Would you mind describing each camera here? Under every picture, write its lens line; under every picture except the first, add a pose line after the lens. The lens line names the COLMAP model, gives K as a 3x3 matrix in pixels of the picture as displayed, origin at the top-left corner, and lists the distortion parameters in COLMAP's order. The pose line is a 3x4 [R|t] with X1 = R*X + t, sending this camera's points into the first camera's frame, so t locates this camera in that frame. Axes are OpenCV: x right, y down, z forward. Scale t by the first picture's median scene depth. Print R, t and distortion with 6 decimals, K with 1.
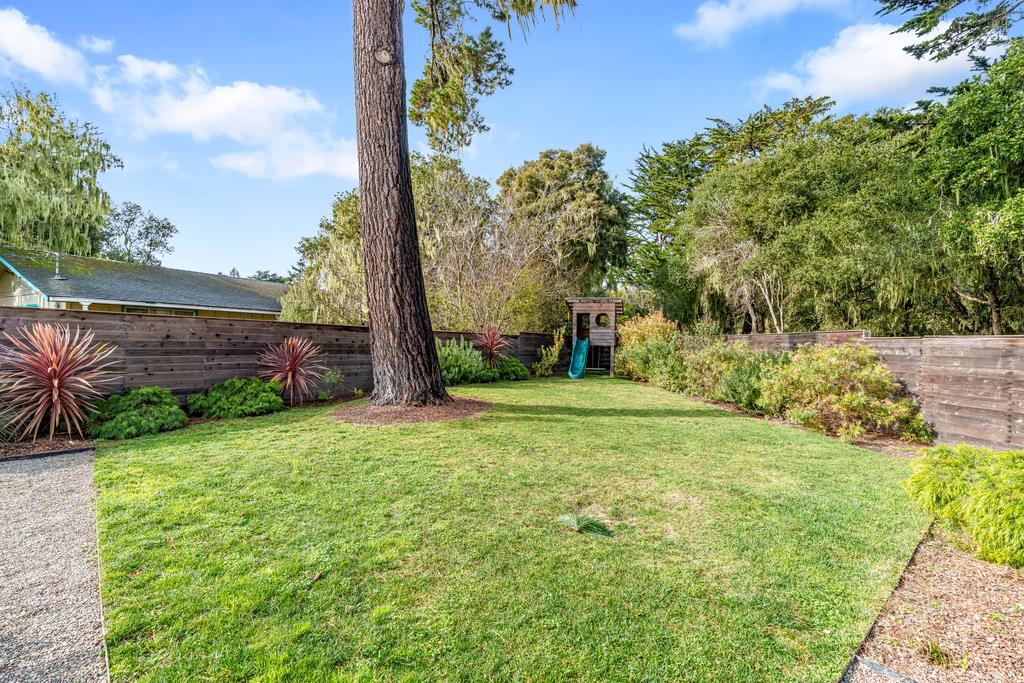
lens RADIAL K [[447.6, 0, 503.1], [0, 447.6, 334.8], [0, 0, 1]] dist [0.002123, 0.000715]
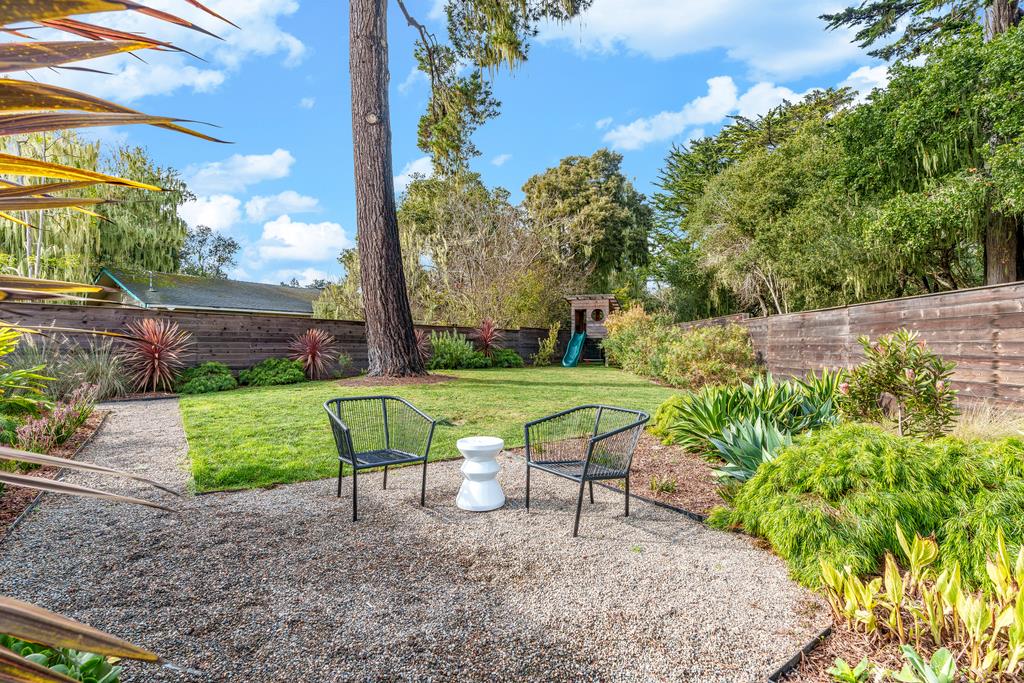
lens RADIAL K [[447.6, 0, 503.1], [0, 447.6, 334.8], [0, 0, 1]] dist [0.002123, 0.000715]
pose [[0.994027, -0.017185, -0.107773, 0.142418], [0.016705, 0.999846, -0.005349, 0.023140], [0.107849, 0.003517, 0.994161, -0.160636]]
